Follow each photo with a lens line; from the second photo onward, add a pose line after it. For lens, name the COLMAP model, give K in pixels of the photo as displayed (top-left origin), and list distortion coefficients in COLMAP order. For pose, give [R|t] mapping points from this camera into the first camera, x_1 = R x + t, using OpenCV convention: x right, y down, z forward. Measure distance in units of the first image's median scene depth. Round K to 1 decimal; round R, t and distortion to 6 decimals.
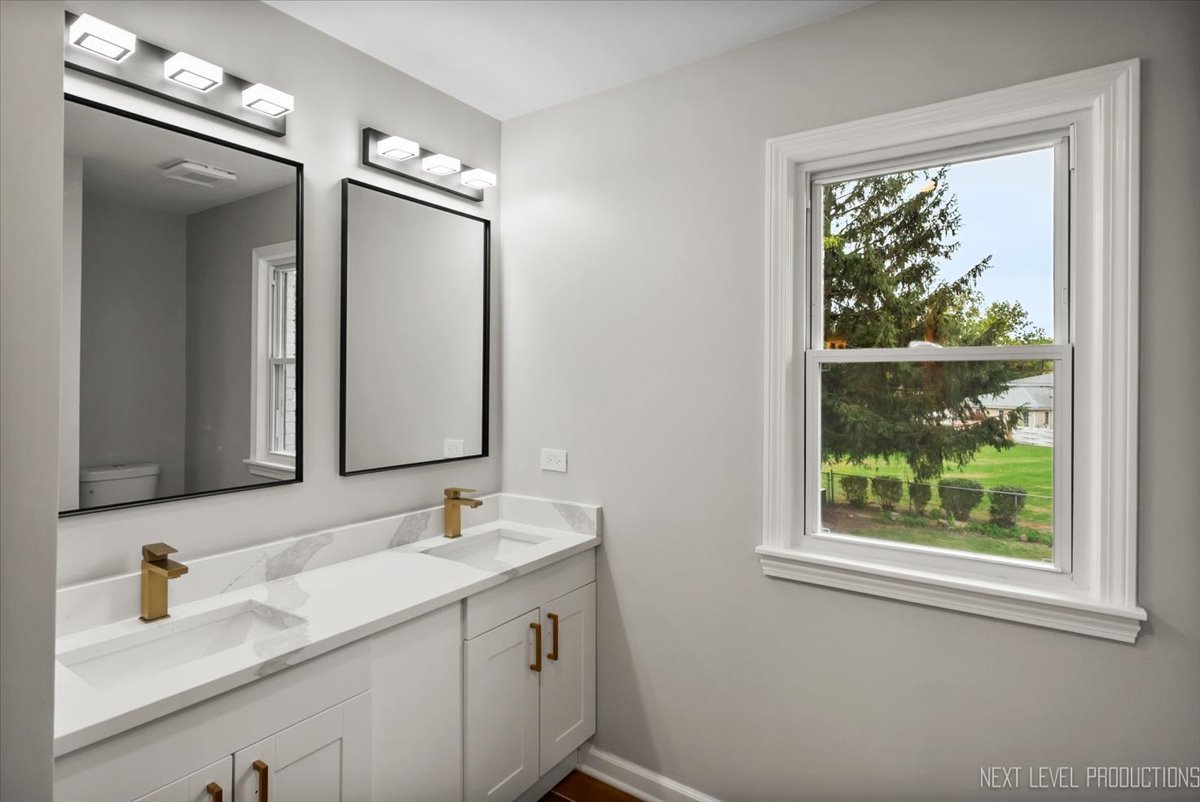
lens RADIAL K [[619.5, 0, 597.0], [0, 619.5, 381.0], [0, 0, 1]] dist [0.000807, -0.002235]
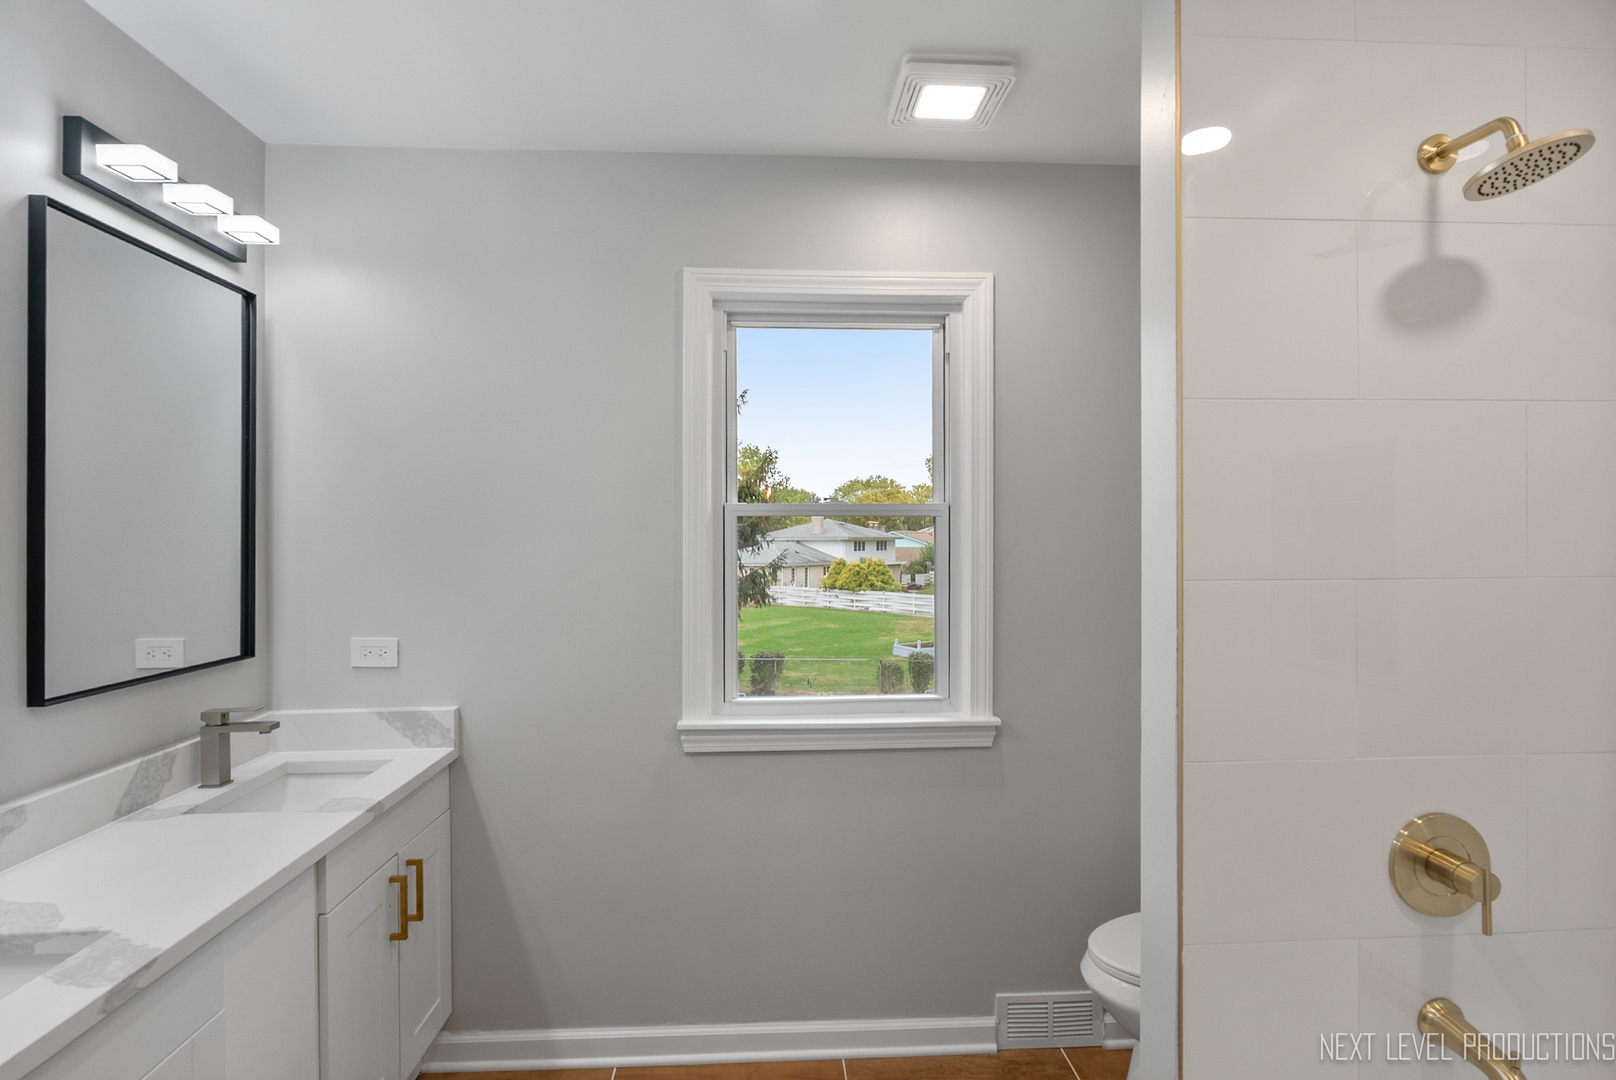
lens RADIAL K [[864.2, 0, 805.0], [0, 864.2, 538.4], [0, 0, 1]] dist [-0.006195, 0.000939]
pose [[0.782299, -0.010138, 0.622821, -0.320991], [0.009091, 0.999947, 0.004858, -0.001726], [-0.622837, 0.001862, 0.782350, -0.075304]]
